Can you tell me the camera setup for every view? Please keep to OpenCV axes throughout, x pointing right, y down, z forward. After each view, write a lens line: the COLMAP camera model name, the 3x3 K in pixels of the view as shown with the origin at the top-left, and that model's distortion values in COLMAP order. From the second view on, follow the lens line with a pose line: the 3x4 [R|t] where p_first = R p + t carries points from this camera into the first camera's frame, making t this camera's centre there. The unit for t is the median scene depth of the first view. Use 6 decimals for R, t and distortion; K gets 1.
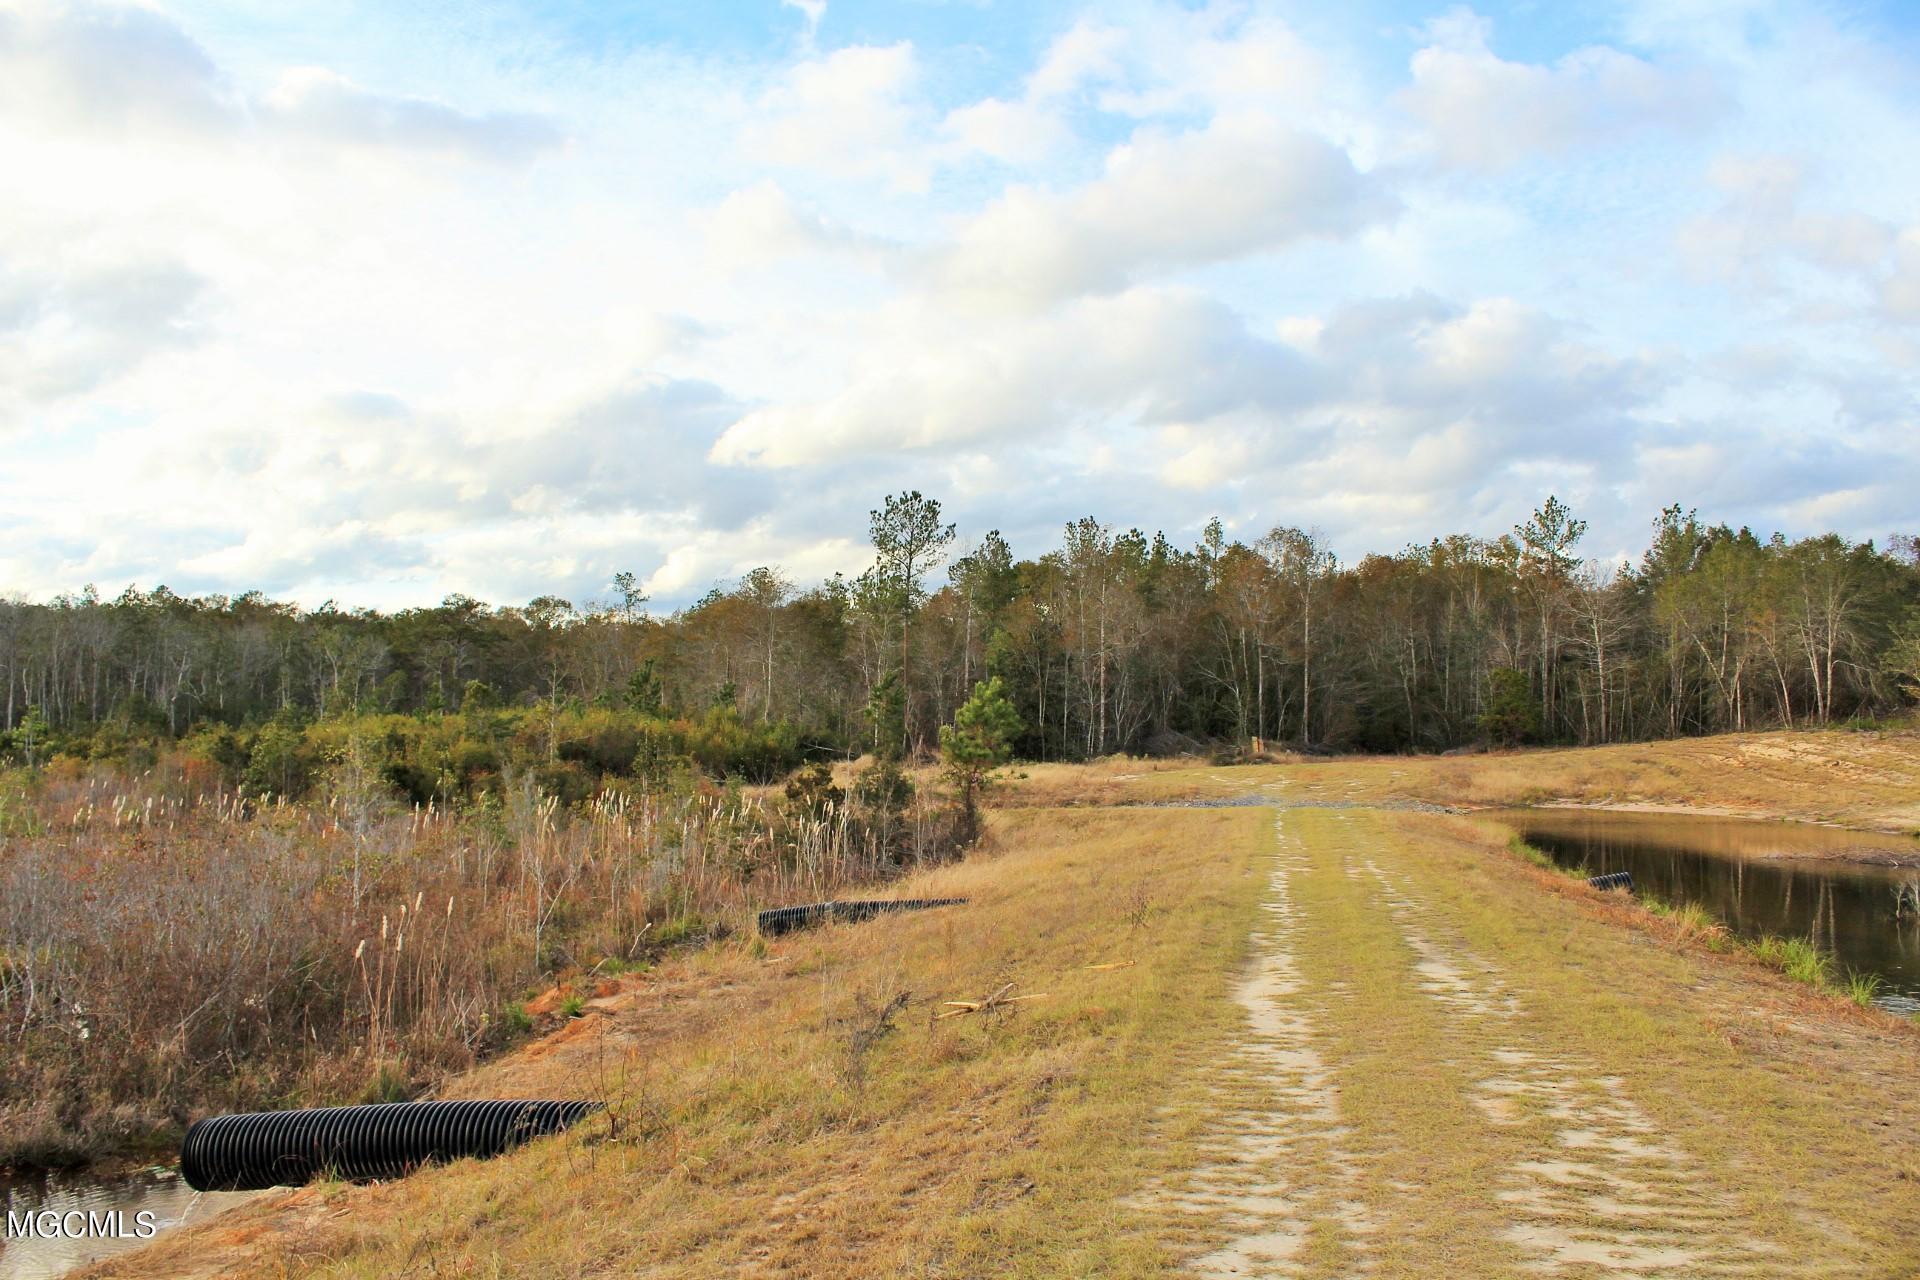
lens RADIAL K [[1730.0, 0, 978.2], [0, 1730.0, 651.3], [0, 0, 1]] dist [-0.166510, 0.169041]
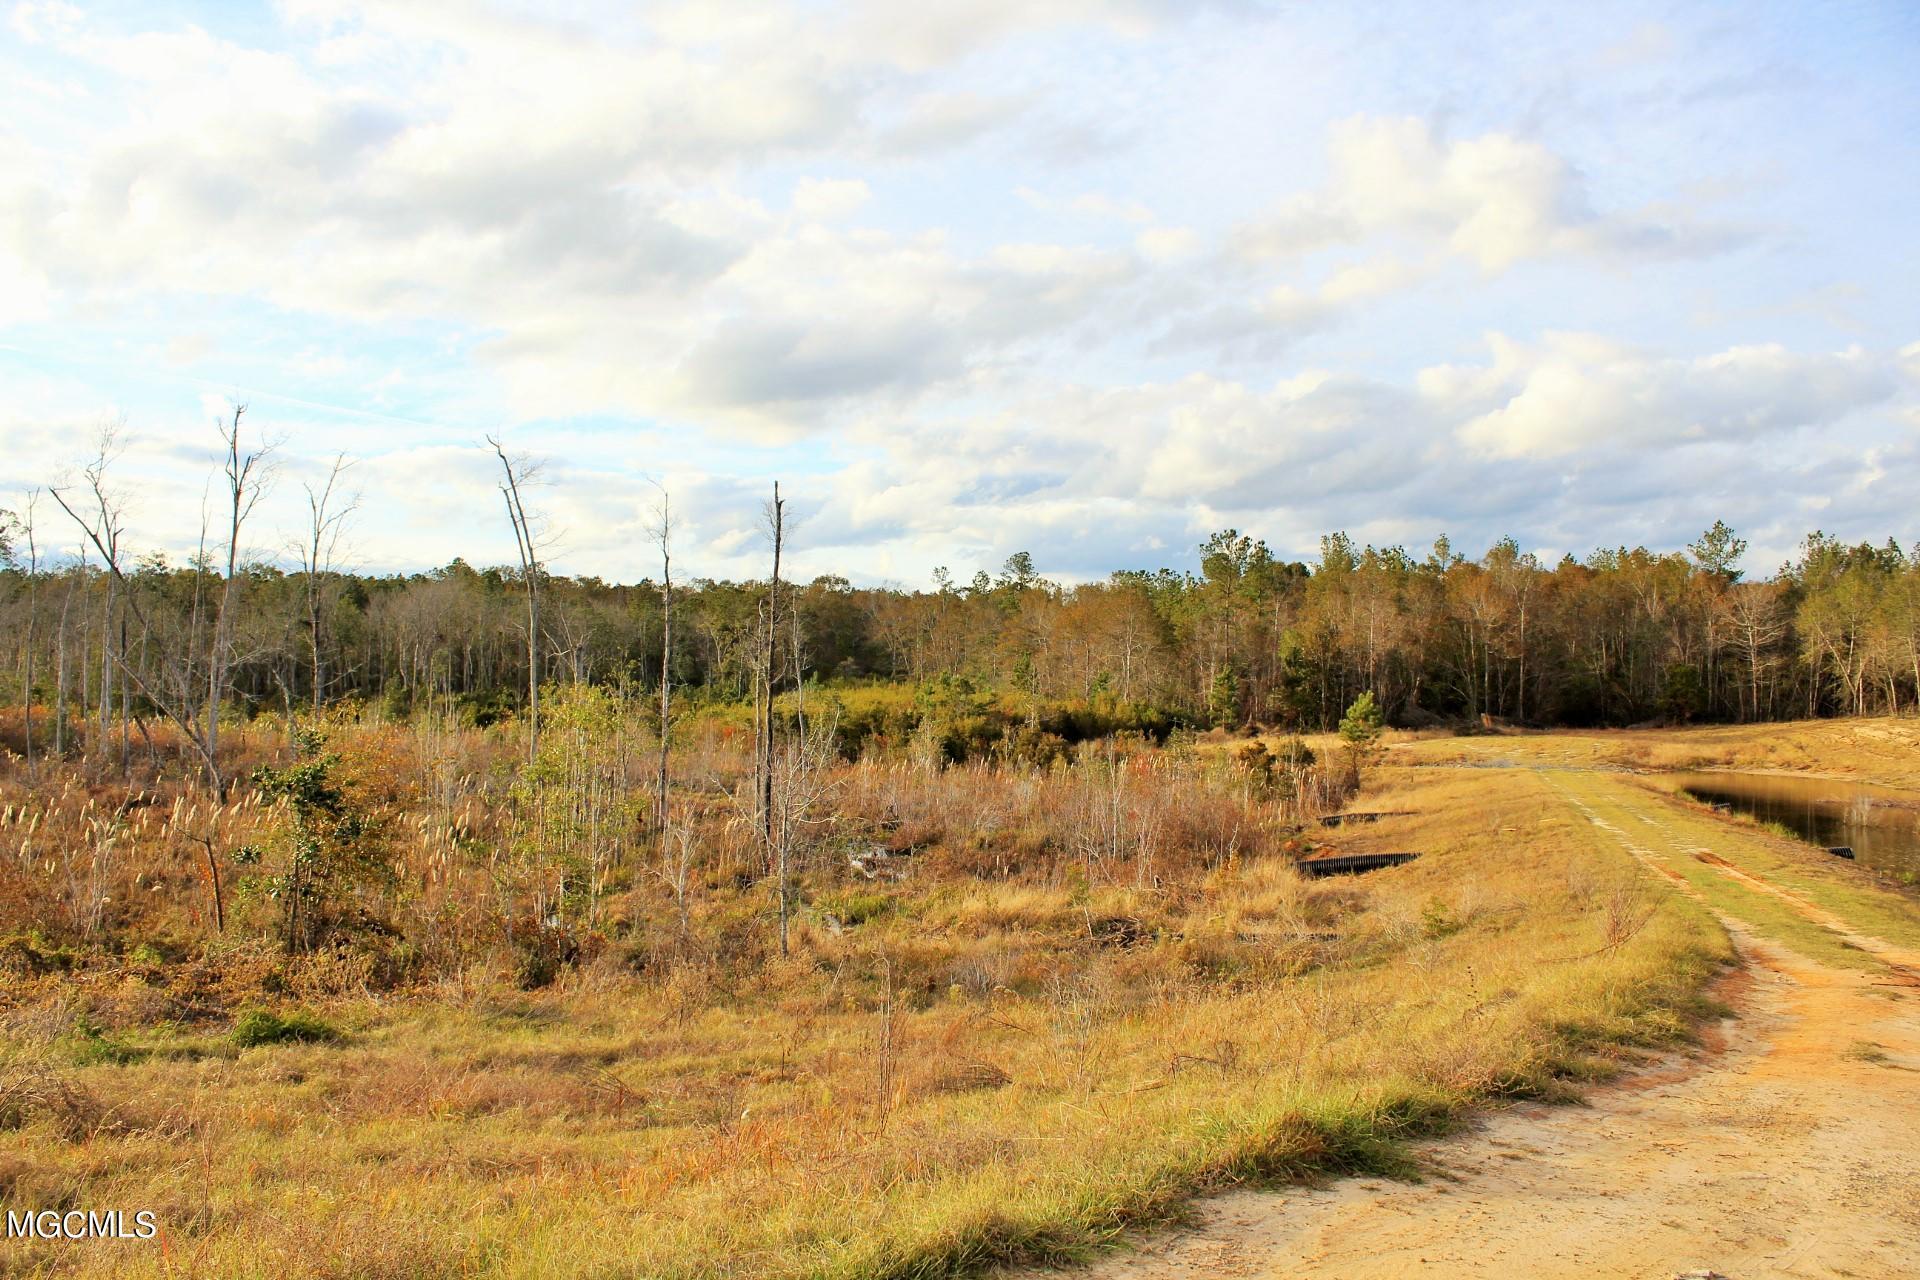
lens RADIAL K [[1730.0, 0, 952.7], [0, 1730.0, 641.2], [0, 0, 1]] dist [-0.166510, 0.169041]
pose [[0.994042, 0.008260, -0.108684, -0.265603], [-0.005887, 0.999738, 0.022135, -0.084171], [0.108838, -0.021363, 0.993830, -0.889104]]
